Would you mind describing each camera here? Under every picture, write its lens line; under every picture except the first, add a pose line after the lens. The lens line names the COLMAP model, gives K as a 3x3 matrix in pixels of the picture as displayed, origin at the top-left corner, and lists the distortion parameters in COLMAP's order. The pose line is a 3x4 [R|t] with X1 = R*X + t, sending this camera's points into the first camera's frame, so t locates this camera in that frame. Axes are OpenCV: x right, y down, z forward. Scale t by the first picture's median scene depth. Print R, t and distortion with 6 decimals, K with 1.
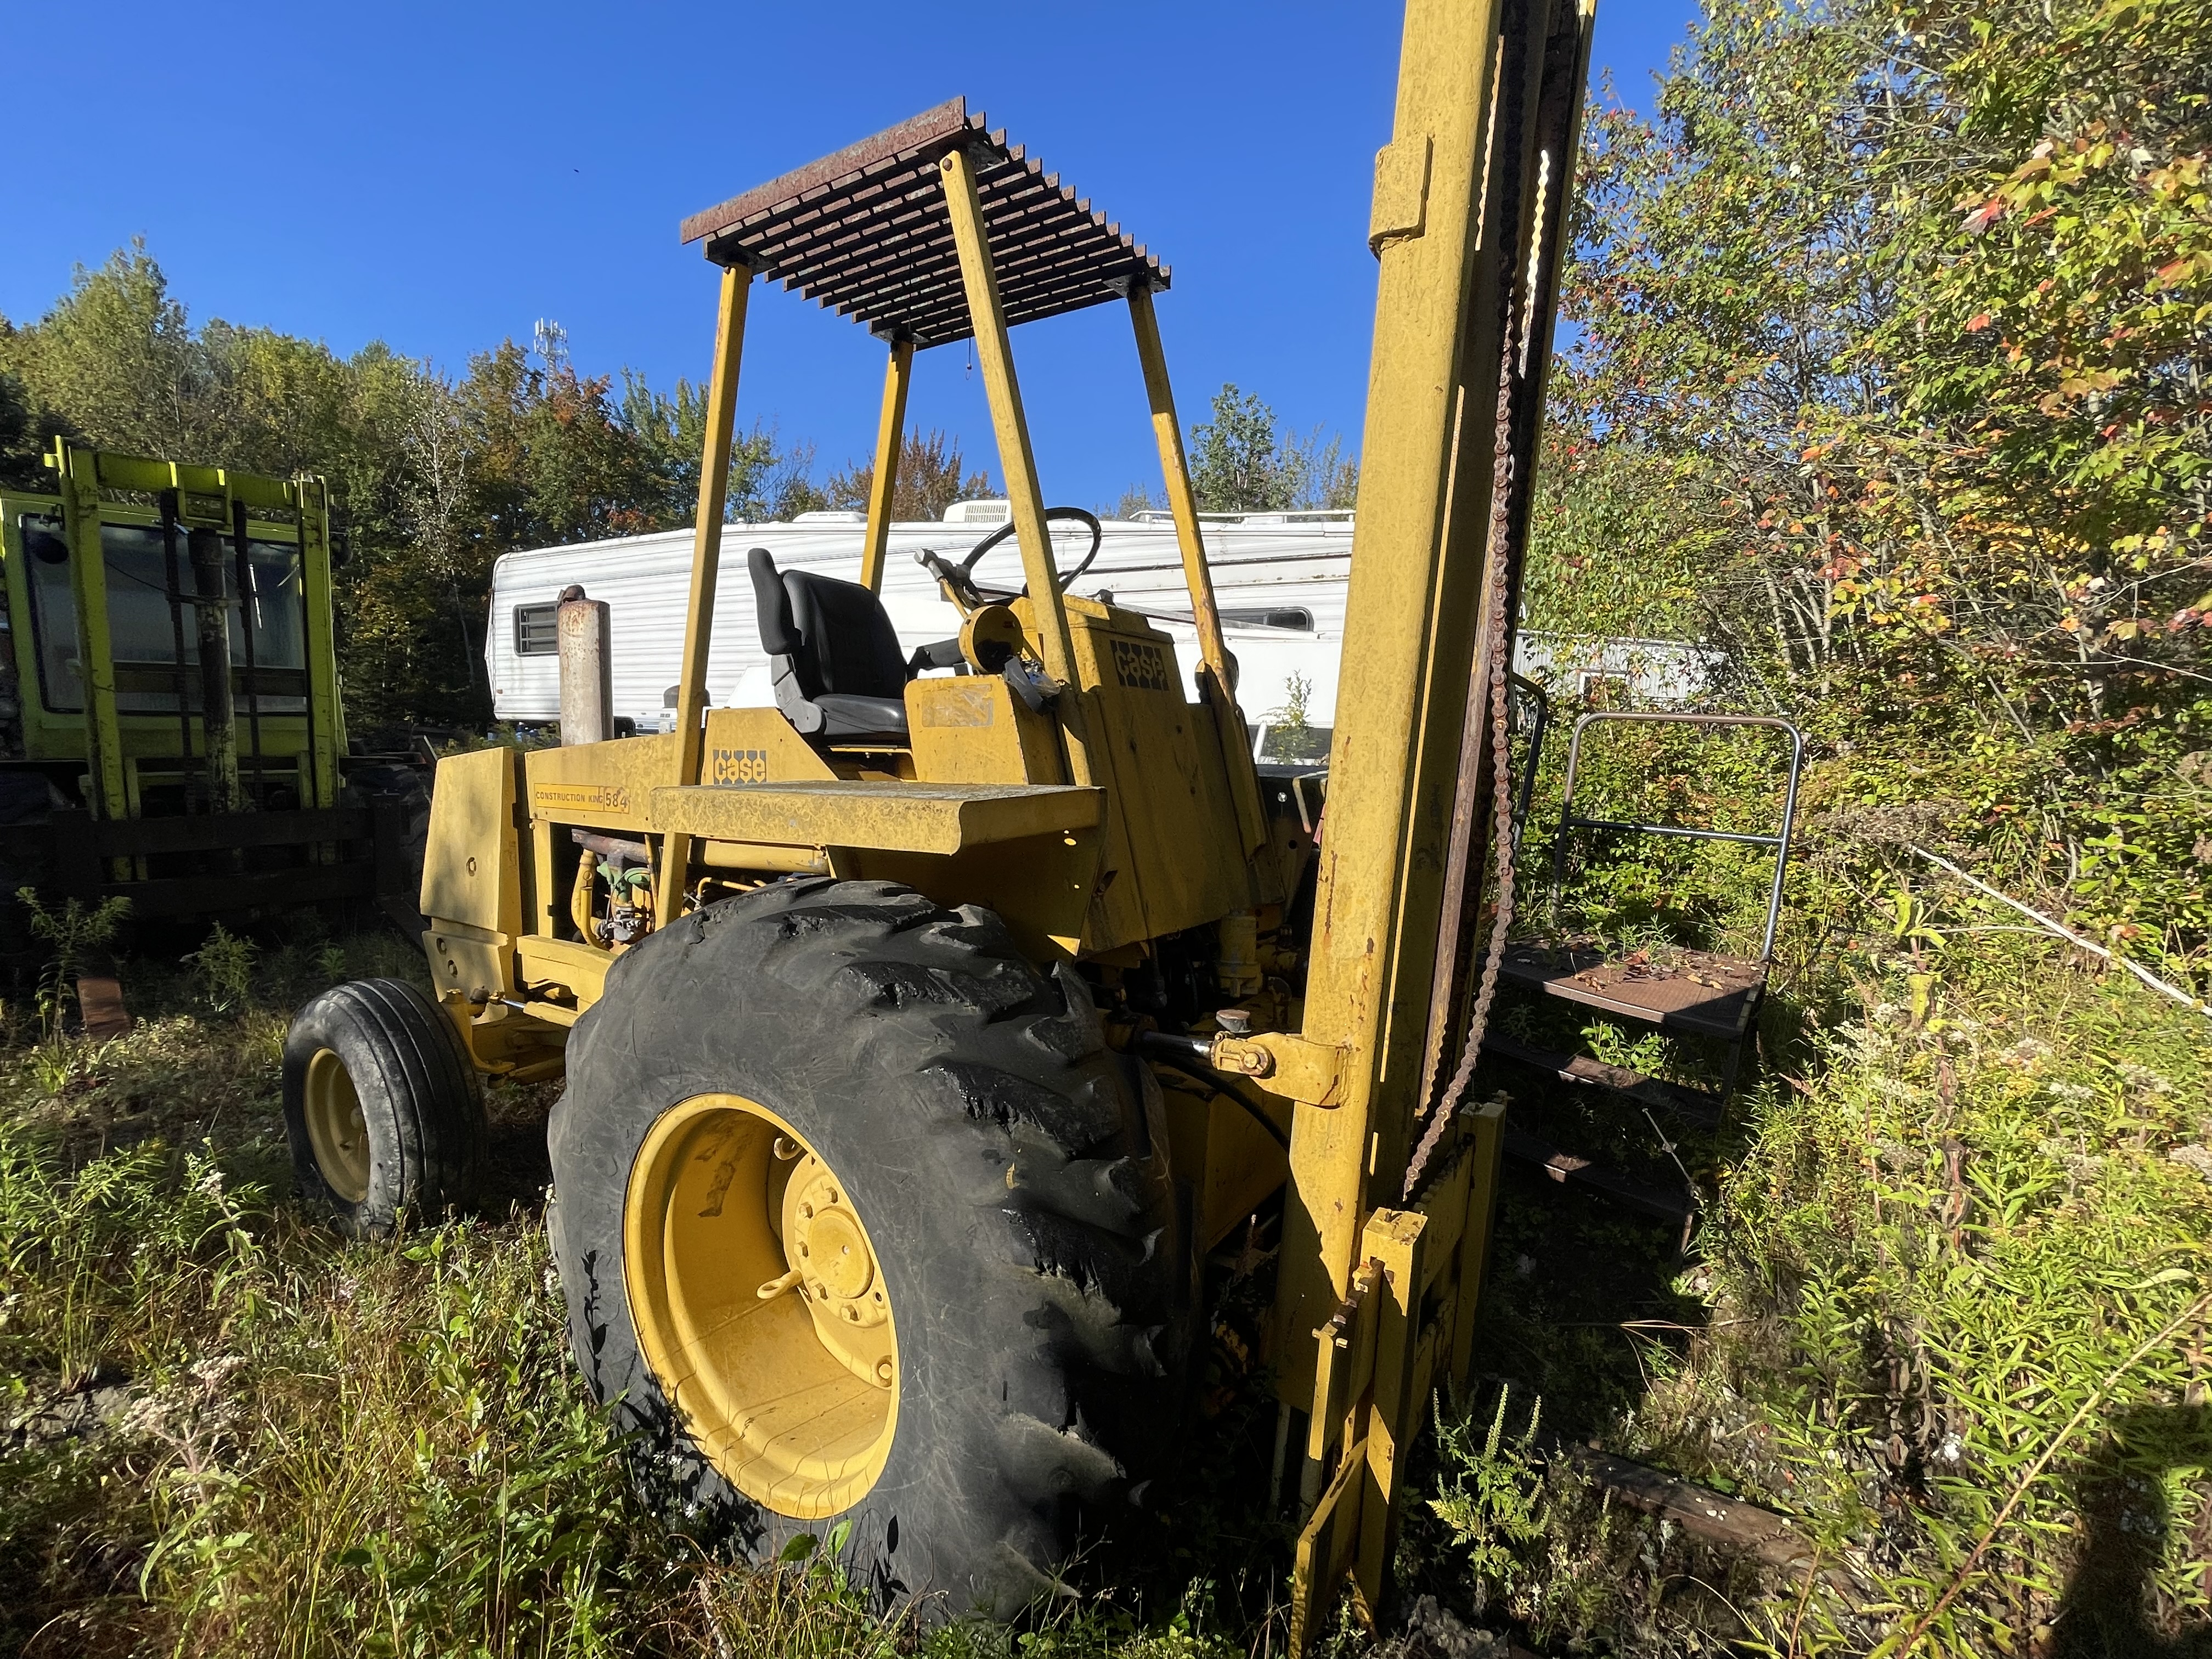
lens RADIAL K [[1027.0, 0, 1101.0], [0, 1027.0, 833.1], [0, 0, 1]] dist [-0.004046, -0.000372]
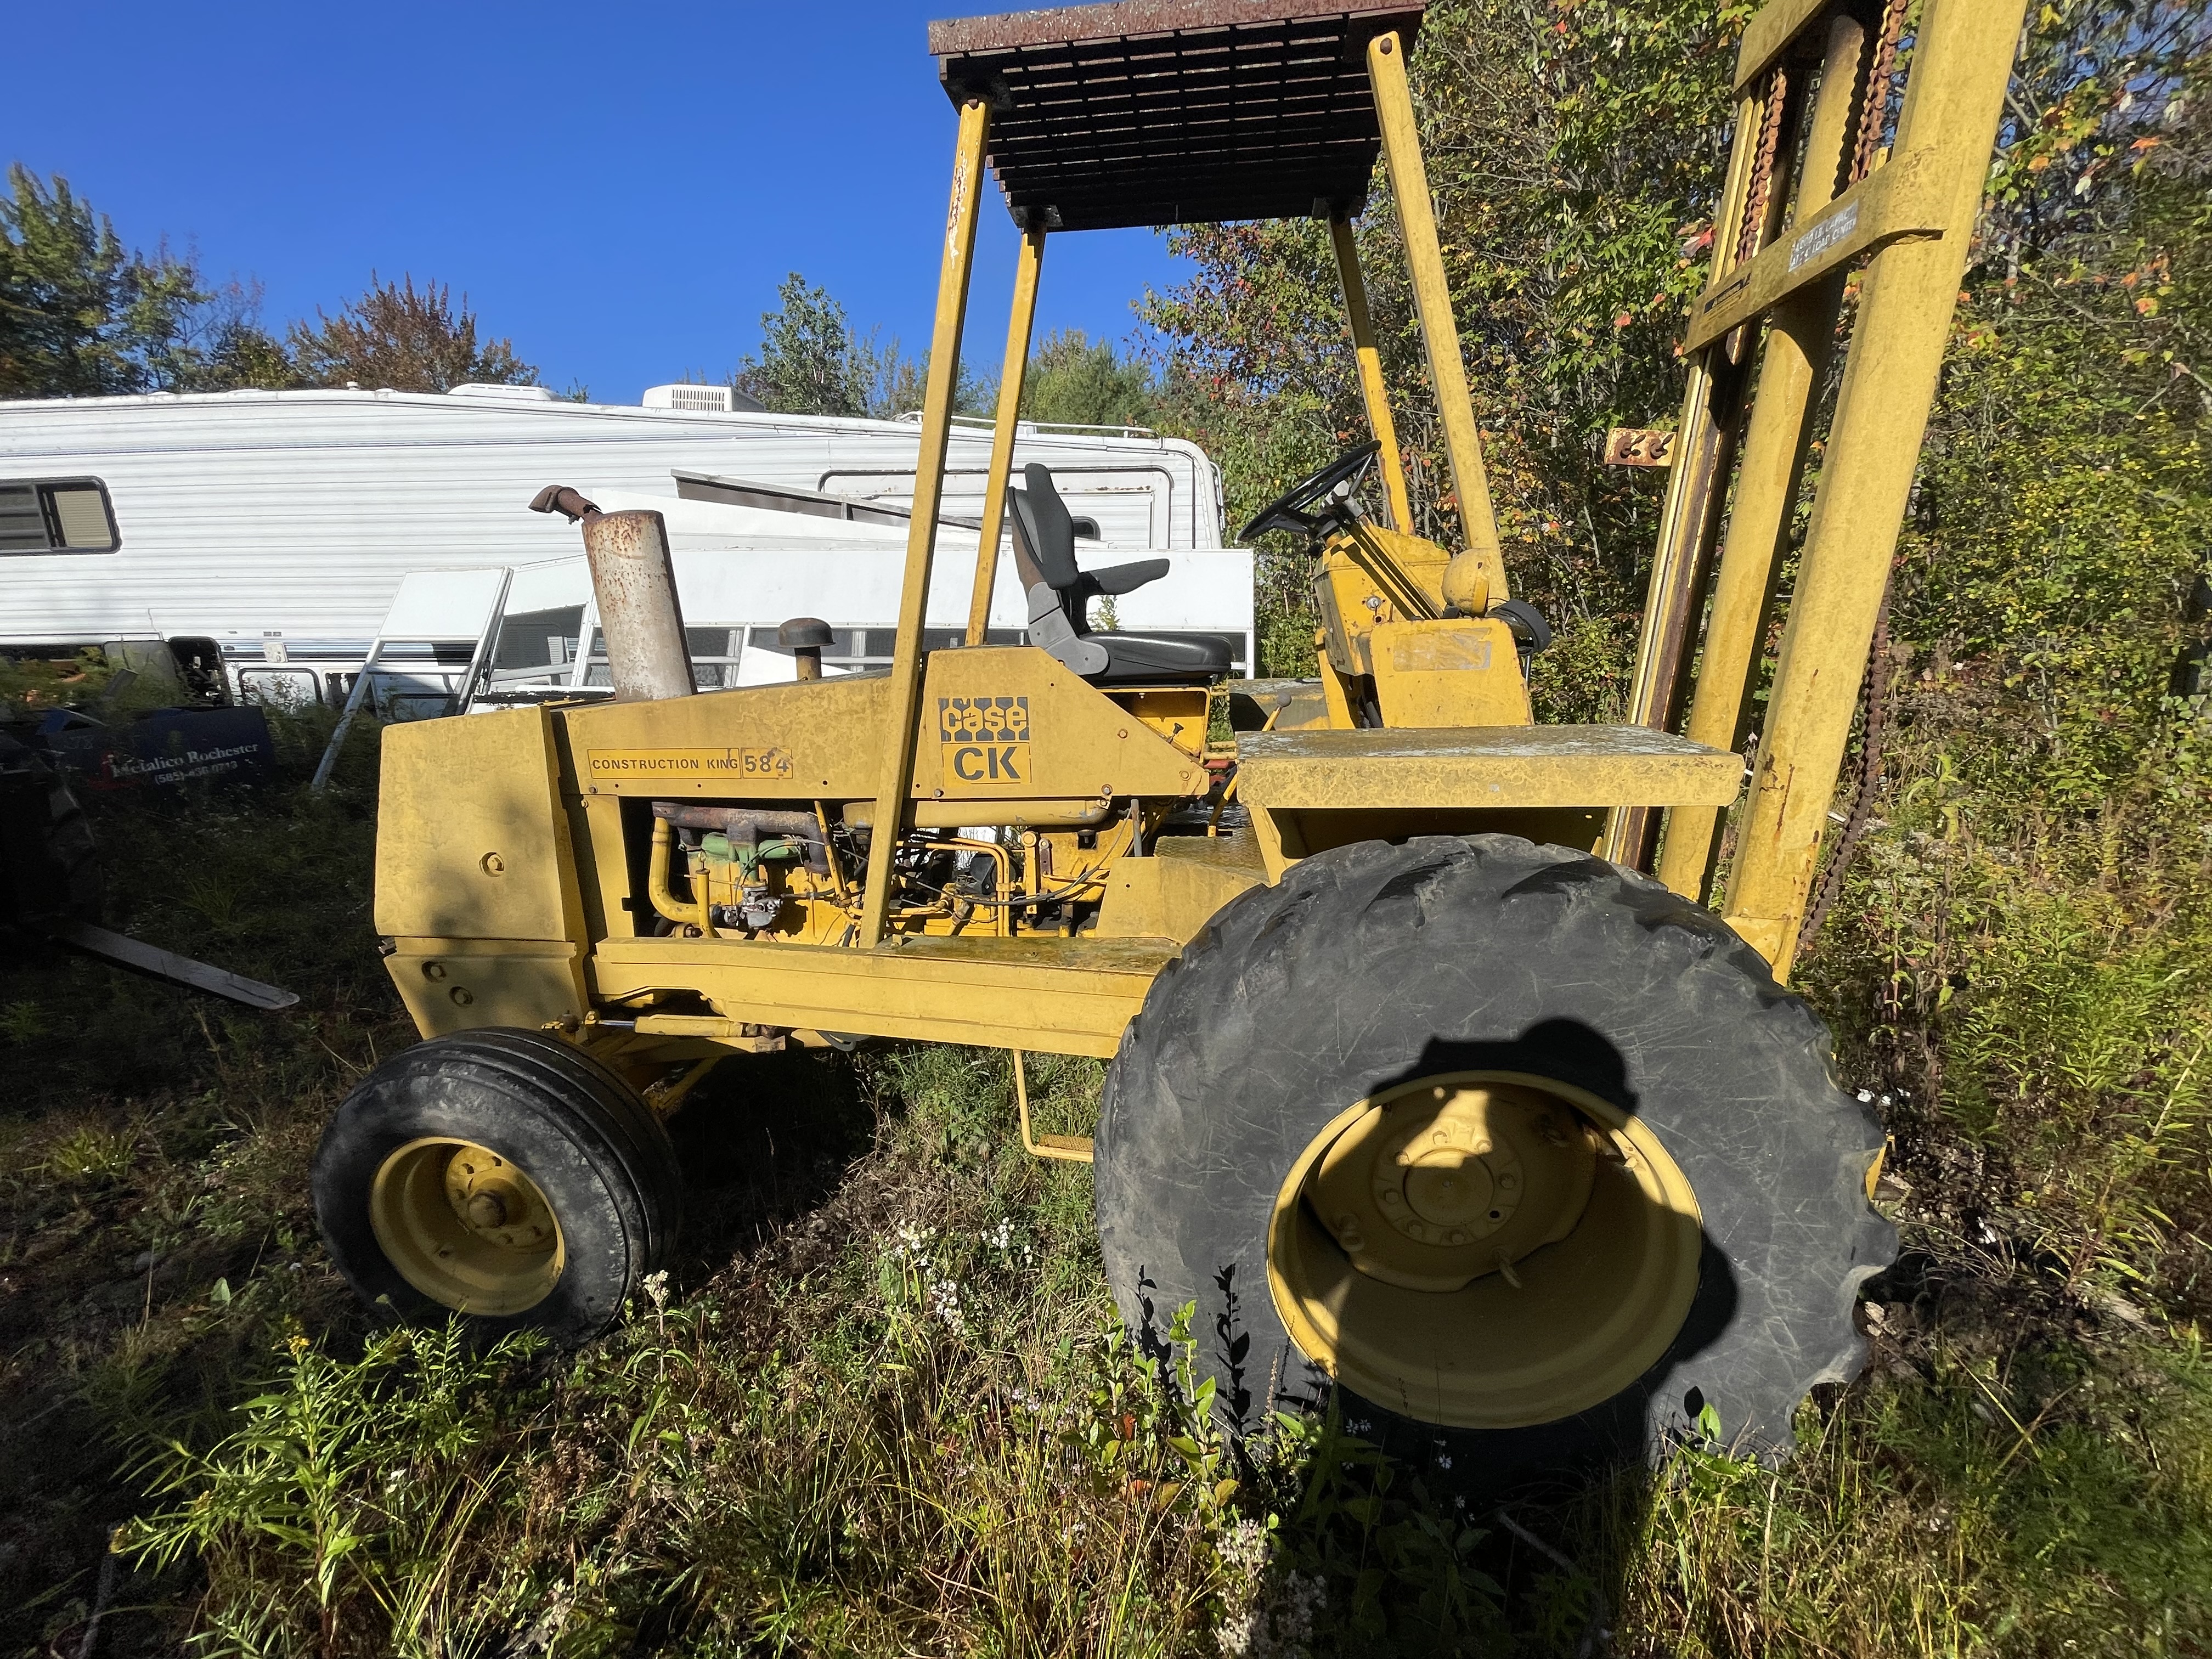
lens RADIAL K [[901.5, 0, 1102.4], [0, 901.5, 830.1], [0, 0, 1]] dist [-0.000318, -0.000045]
pose [[0.894502, -0.128055, 0.428331, -0.601879], [0.070573, 0.986533, 0.147557, -0.074563], [-0.441458, -0.101761, 0.891493, 0.242430]]
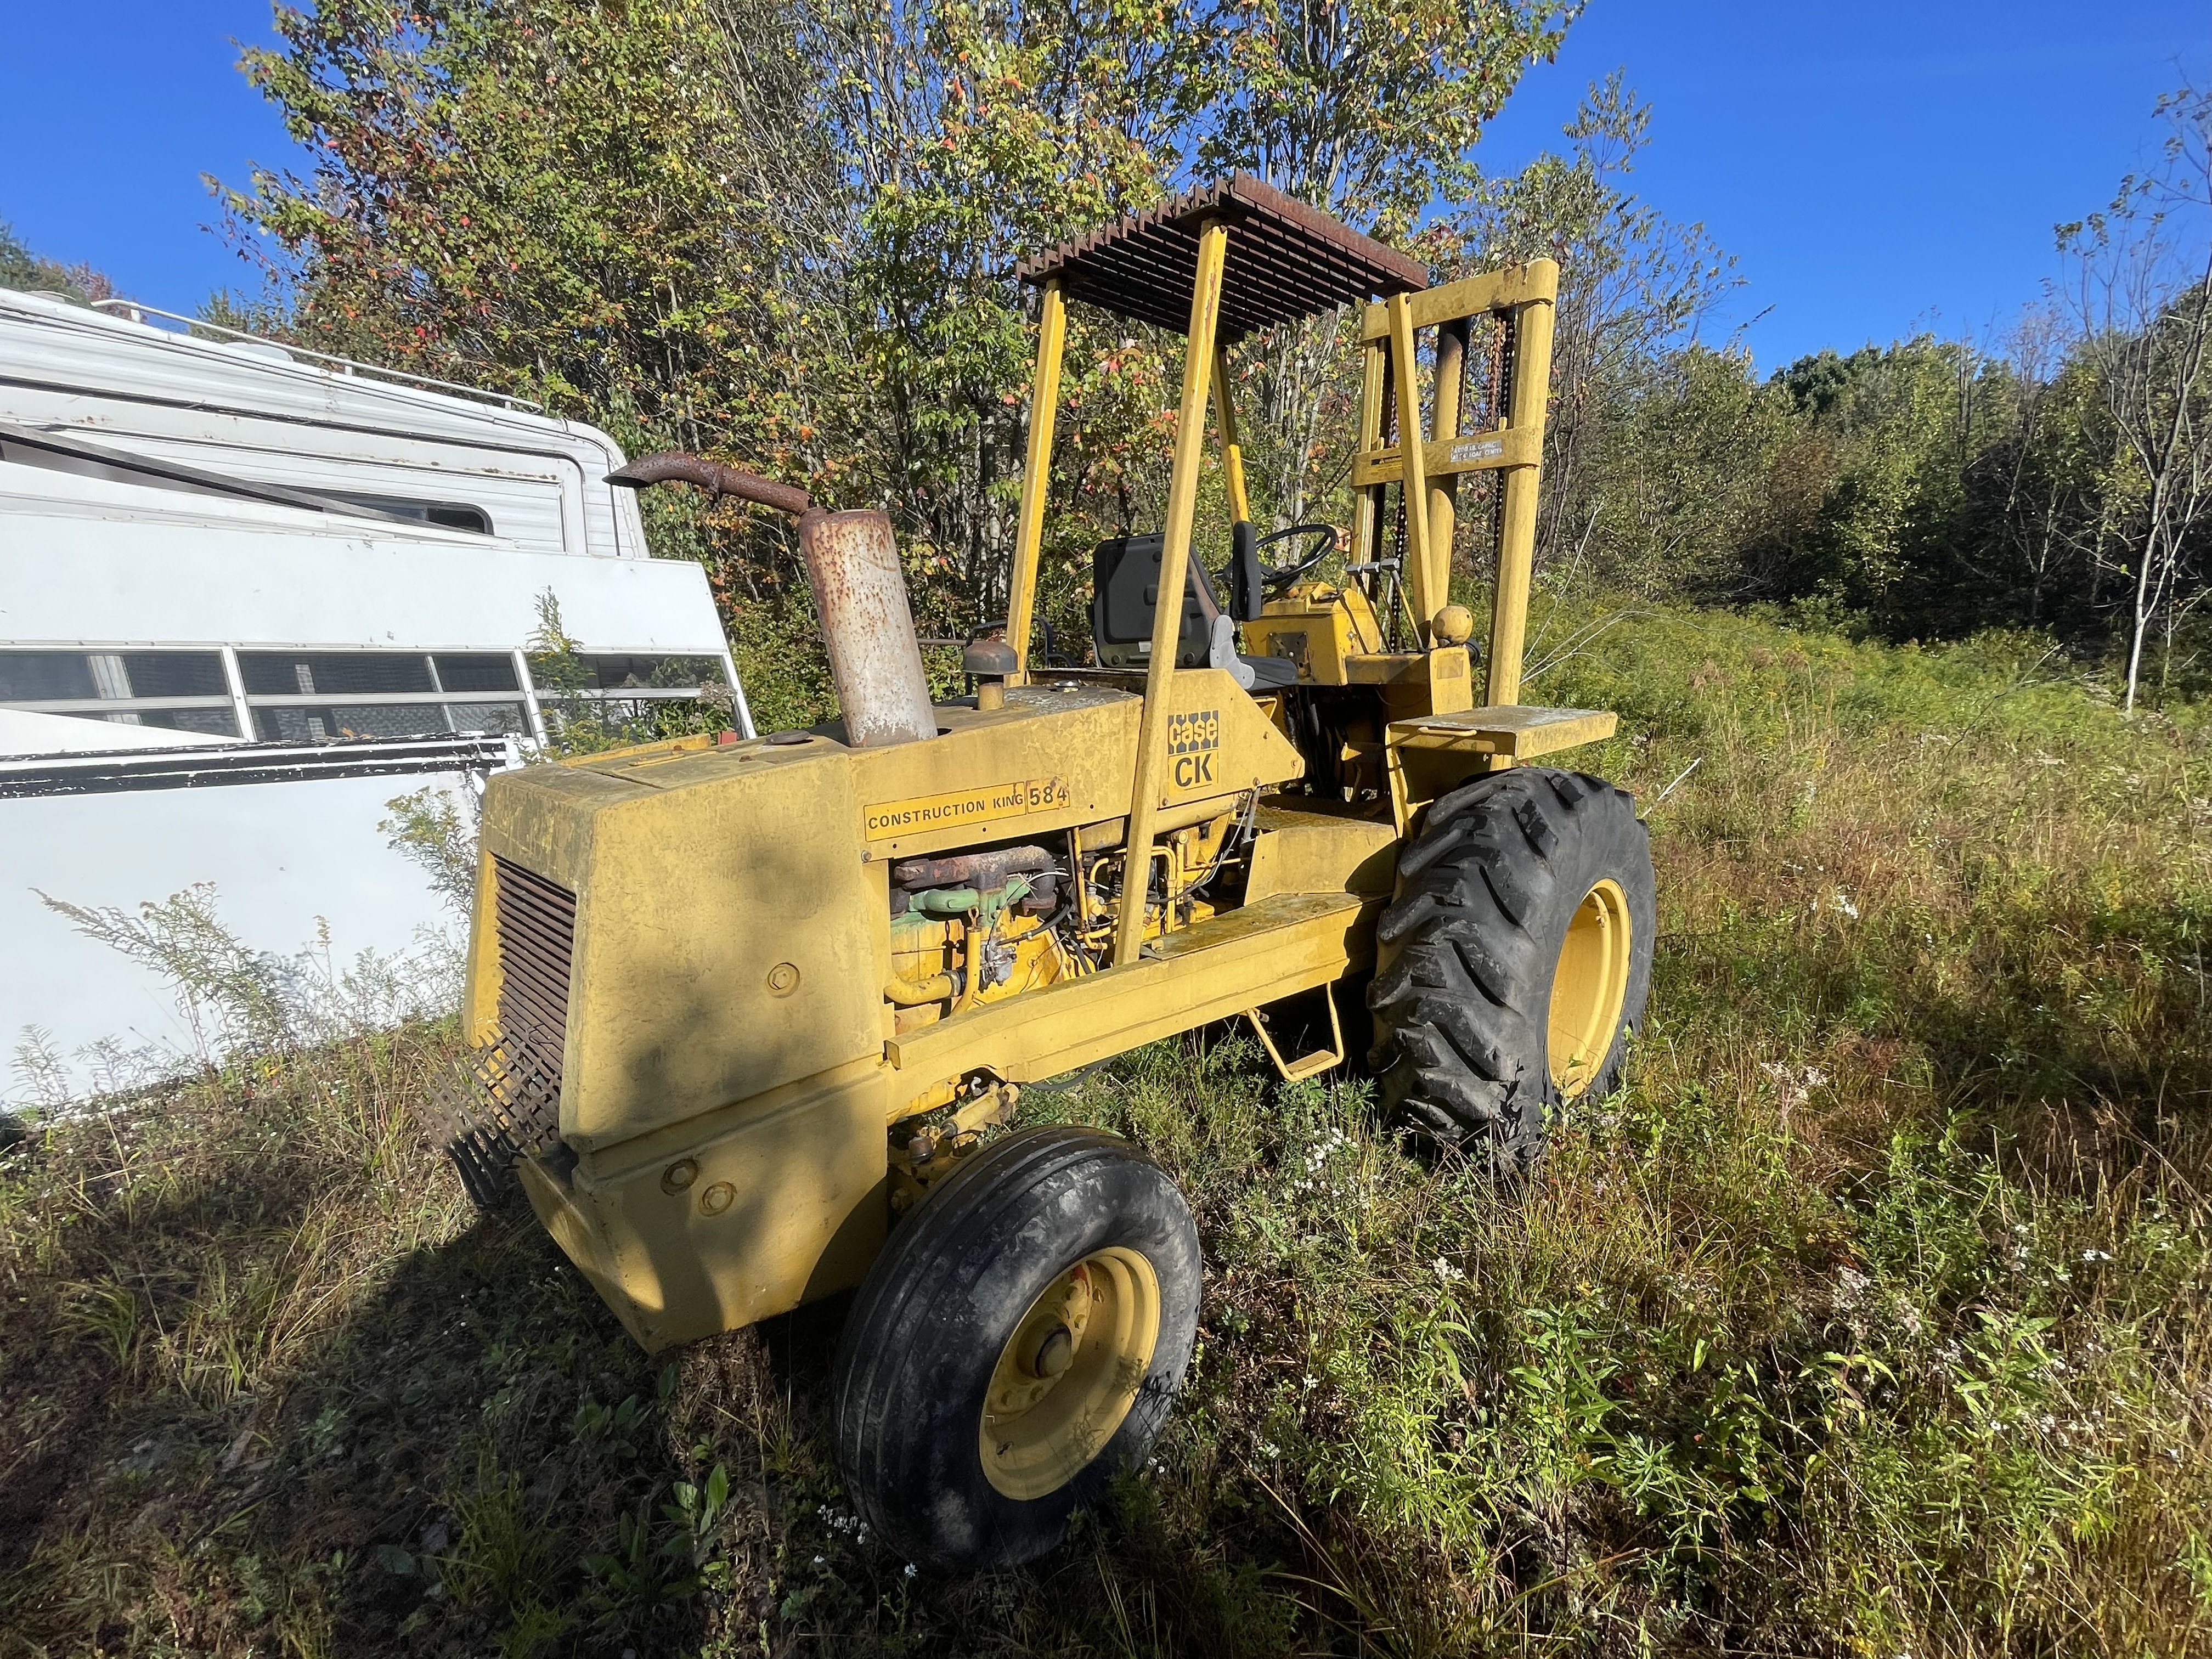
lens RADIAL K [[1027.0, 0, 1101.0], [0, 1027.0, 833.1], [0, 0, 1]] dist [-0.004046, -0.000372]
pose [[0.182386, -0.203366, 0.961965, -1.354525], [0.101618, 0.977035, 0.187286, -0.162279], [-0.977962, 0.063595, 0.198863, 0.884196]]
